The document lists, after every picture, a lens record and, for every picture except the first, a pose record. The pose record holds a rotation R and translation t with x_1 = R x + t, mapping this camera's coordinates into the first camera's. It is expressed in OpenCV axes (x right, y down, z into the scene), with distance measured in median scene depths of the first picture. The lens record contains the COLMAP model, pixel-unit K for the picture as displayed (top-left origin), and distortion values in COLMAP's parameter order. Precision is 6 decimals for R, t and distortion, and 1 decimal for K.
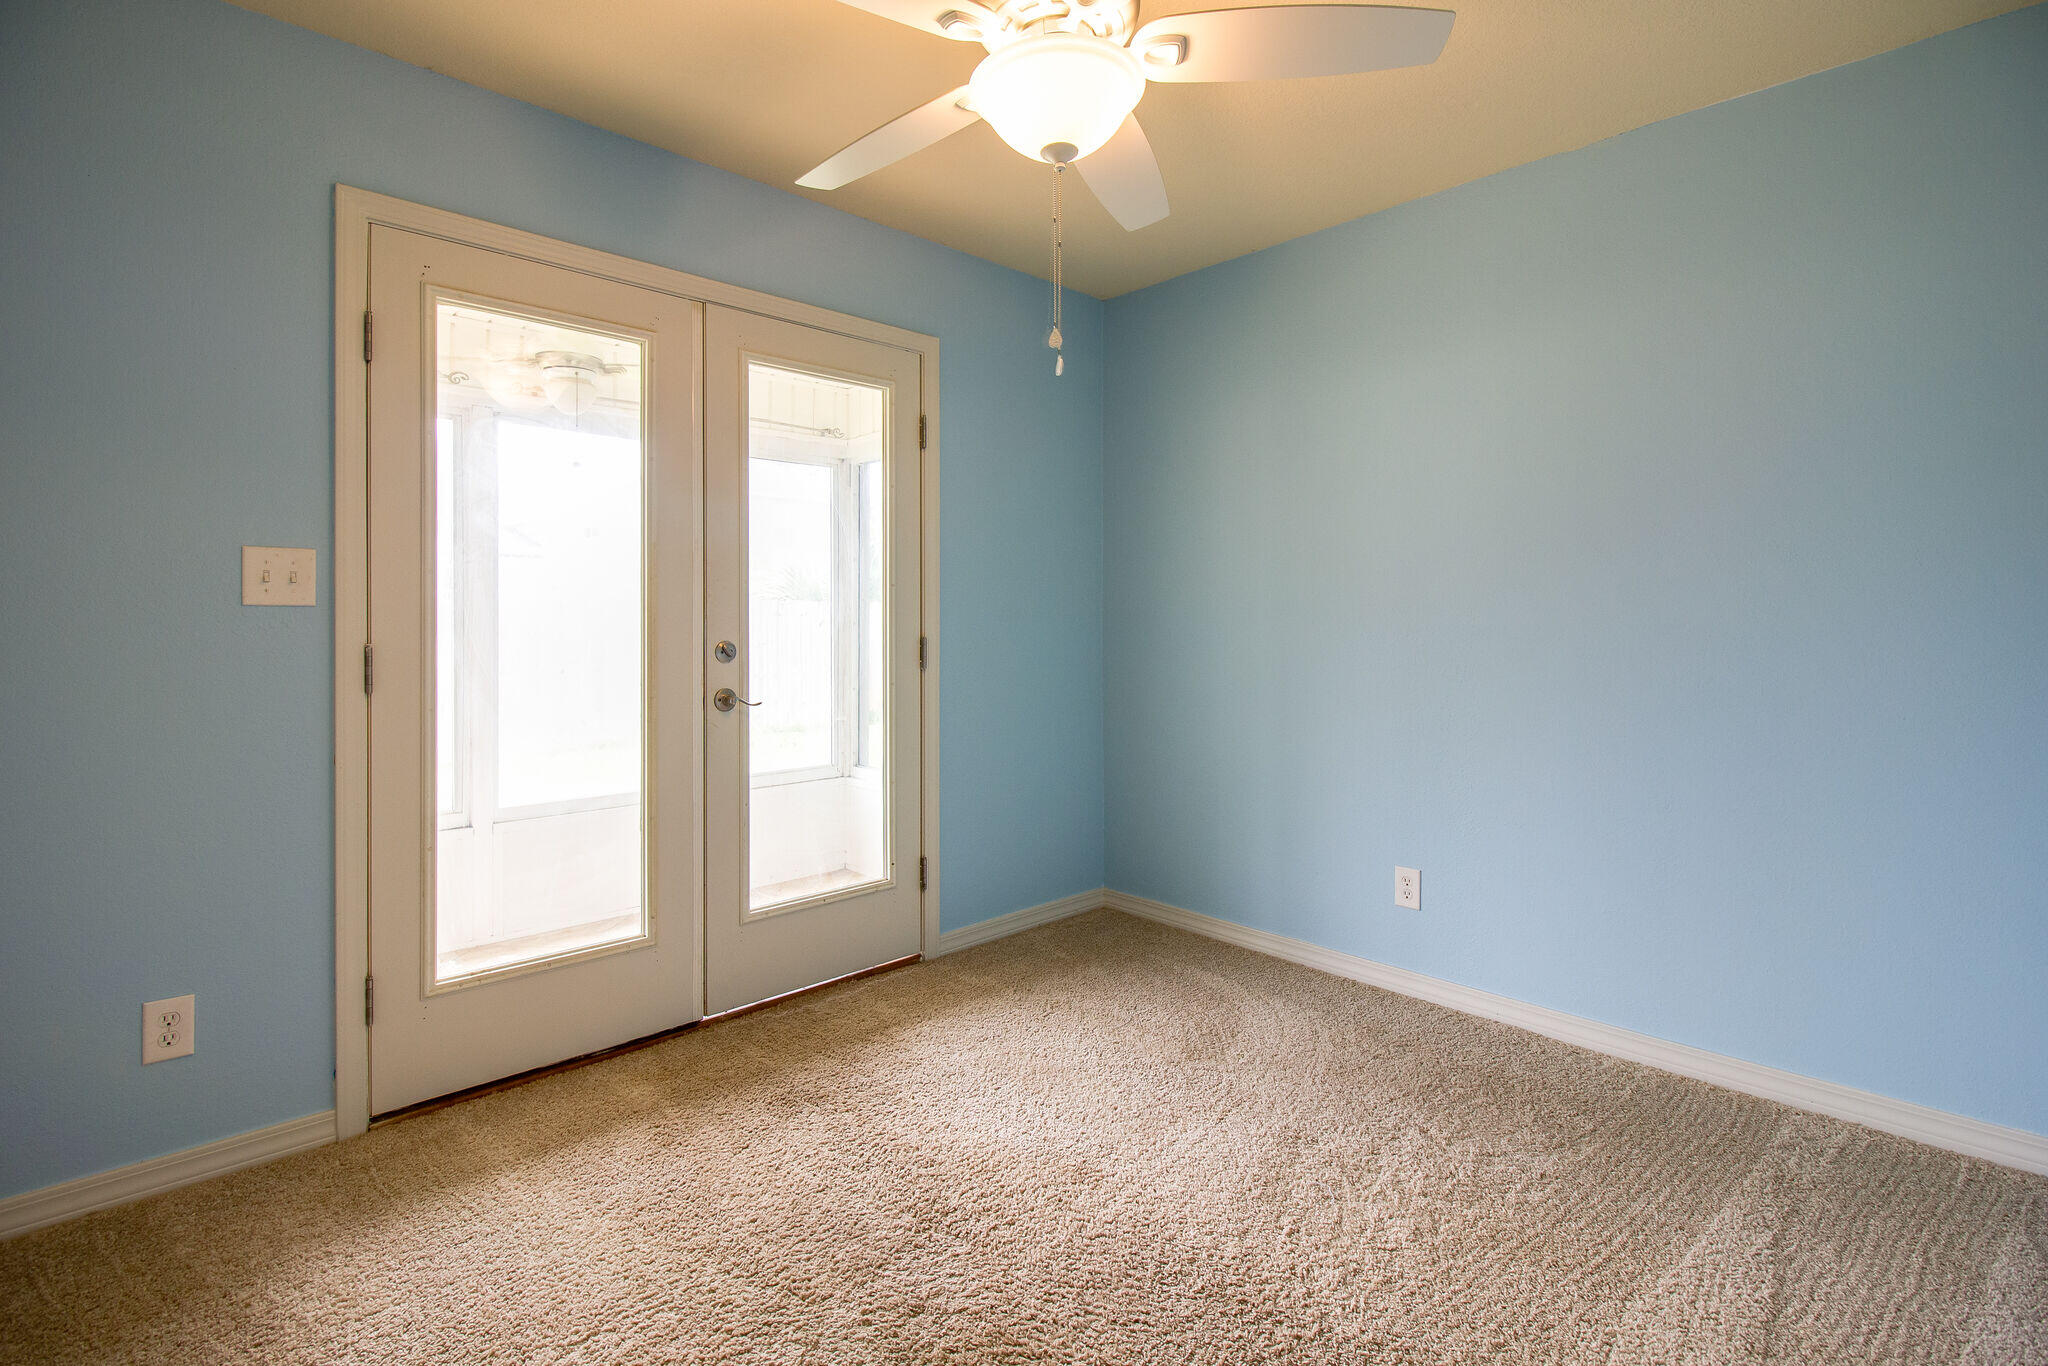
lens RADIAL K [[956.6, 0, 987.0], [0, 956.6, 614.3], [0, 0, 1]] dist [0.012143, -0.009686]
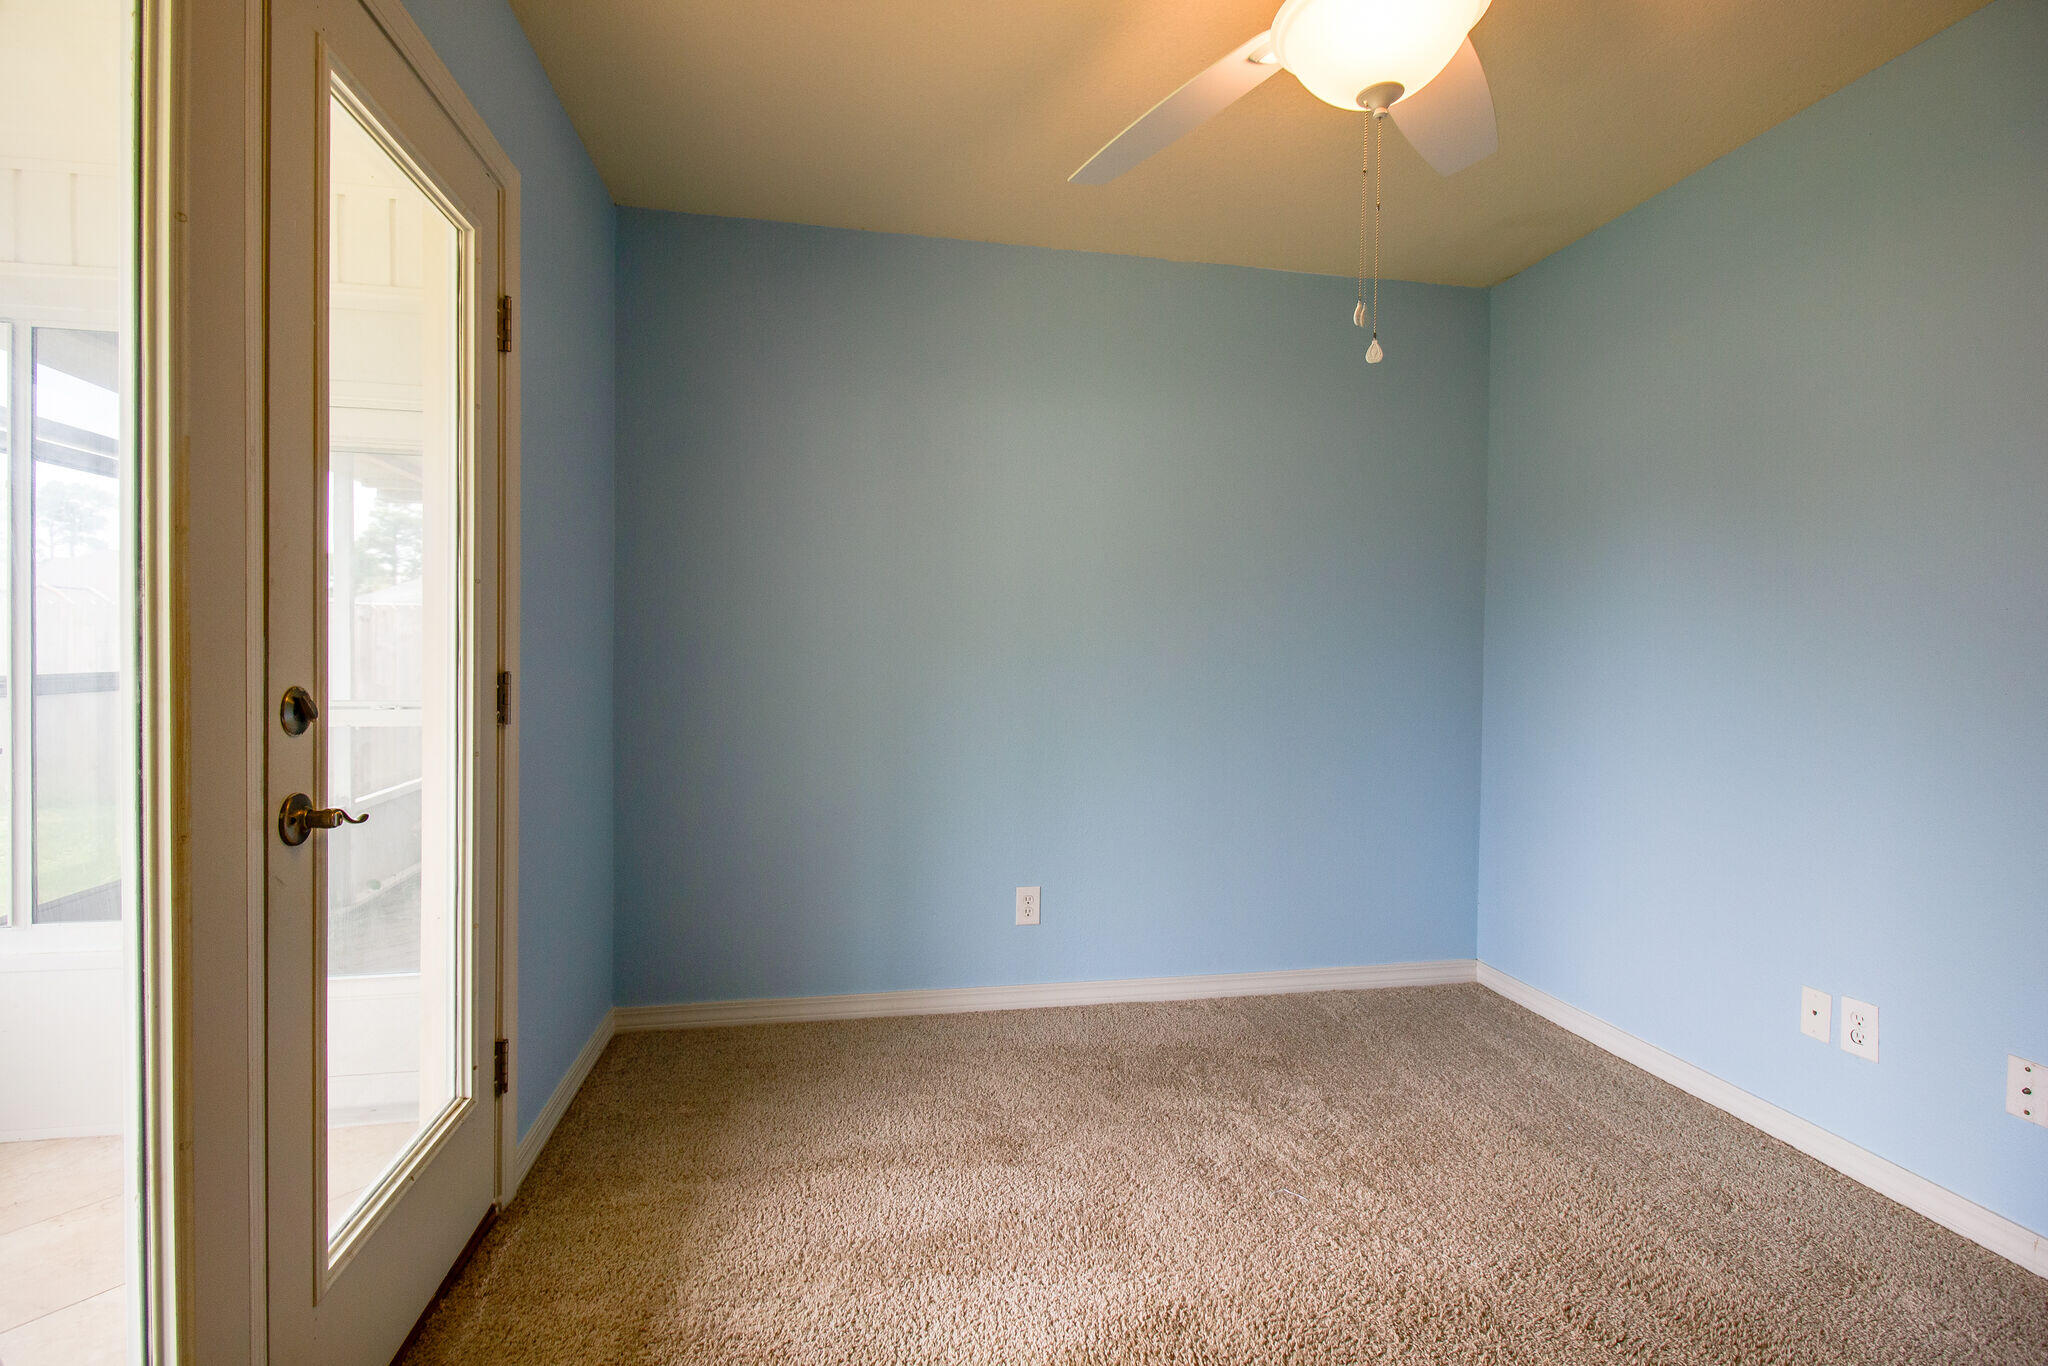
lens RADIAL K [[956.6, 0, 1040.9], [0, 956.6, 666.4], [0, 0, 1]] dist [0.012143, -0.009686]
pose [[0.520602, -0.007198, 0.853769, -0.444888], [-0.020788, 0.999561, 0.021103, 0.001420], [-0.853546, -0.028734, 0.520224, 0.452683]]
